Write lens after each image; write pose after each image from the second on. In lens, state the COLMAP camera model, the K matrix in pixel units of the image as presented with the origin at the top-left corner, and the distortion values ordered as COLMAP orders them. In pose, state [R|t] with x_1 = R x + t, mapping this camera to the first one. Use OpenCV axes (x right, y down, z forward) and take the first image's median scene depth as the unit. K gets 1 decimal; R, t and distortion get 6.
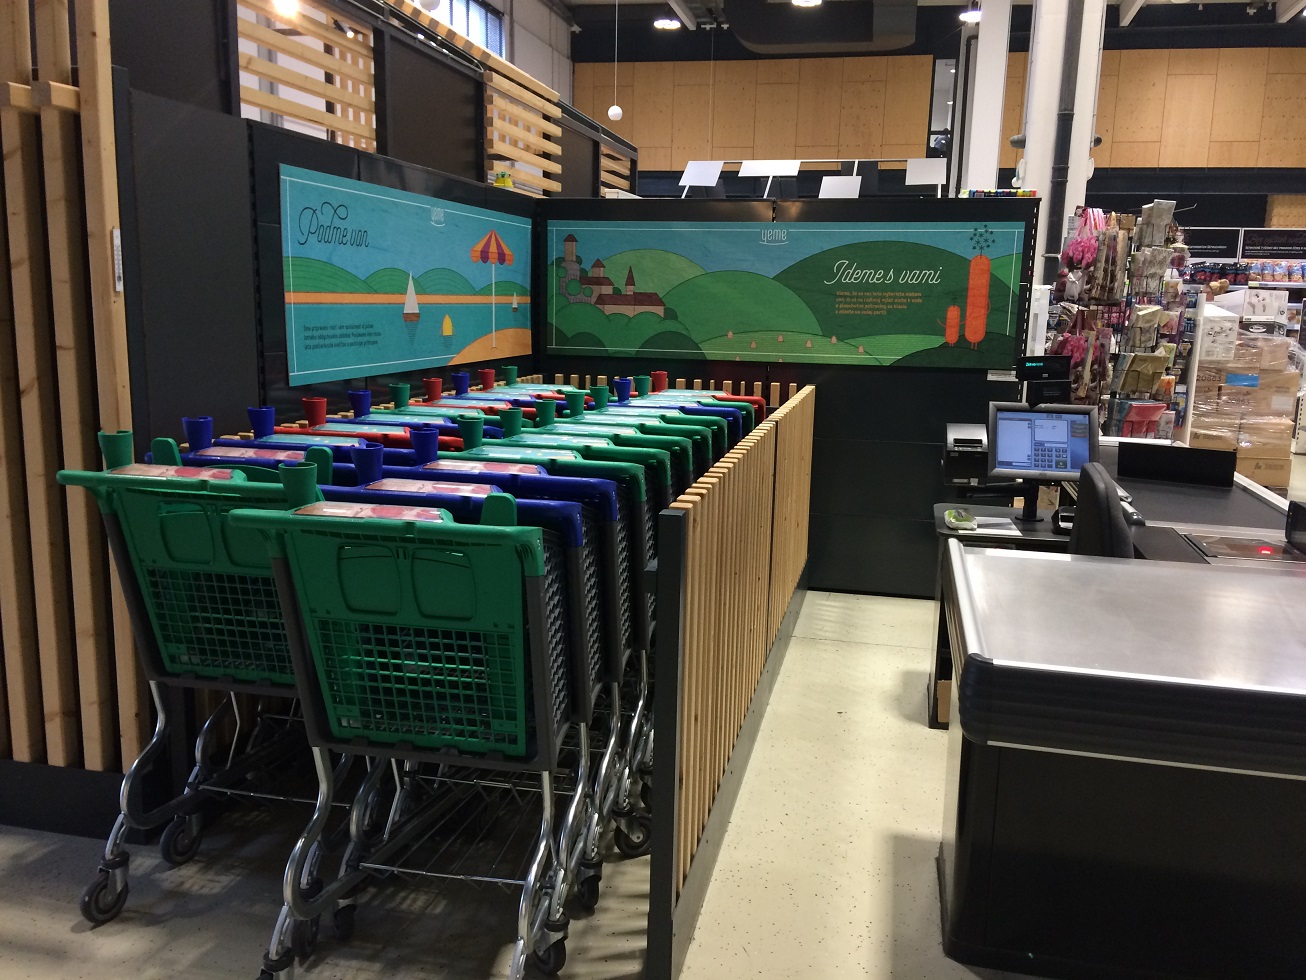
lens RADIAL K [[1104.6, 0, 653.0], [0, 1104.6, 490.0], [0, 0, 1]] dist [0.114539, -0.178573]
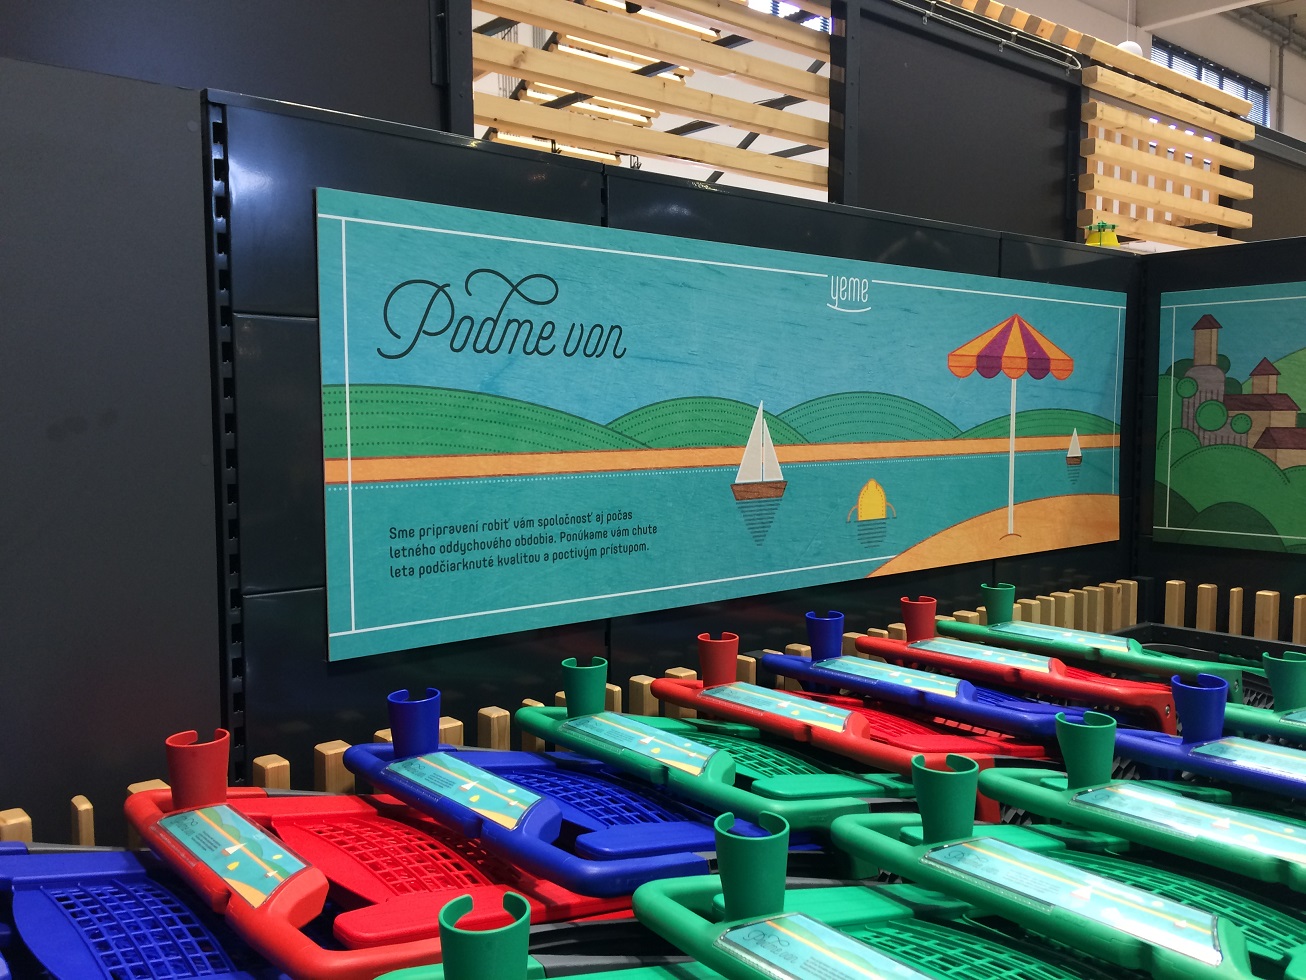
lens RADIAL K [[1104.6, 0, 653.0], [0, 1104.6, 490.0], [0, 0, 1]] dist [0.114539, -0.178573]
pose [[0.800329, 0.018619, -0.599271, 0.036419], [-0.083835, 0.993174, -0.081105, -0.089882], [0.593670, 0.115151, 0.796427, 0.463678]]
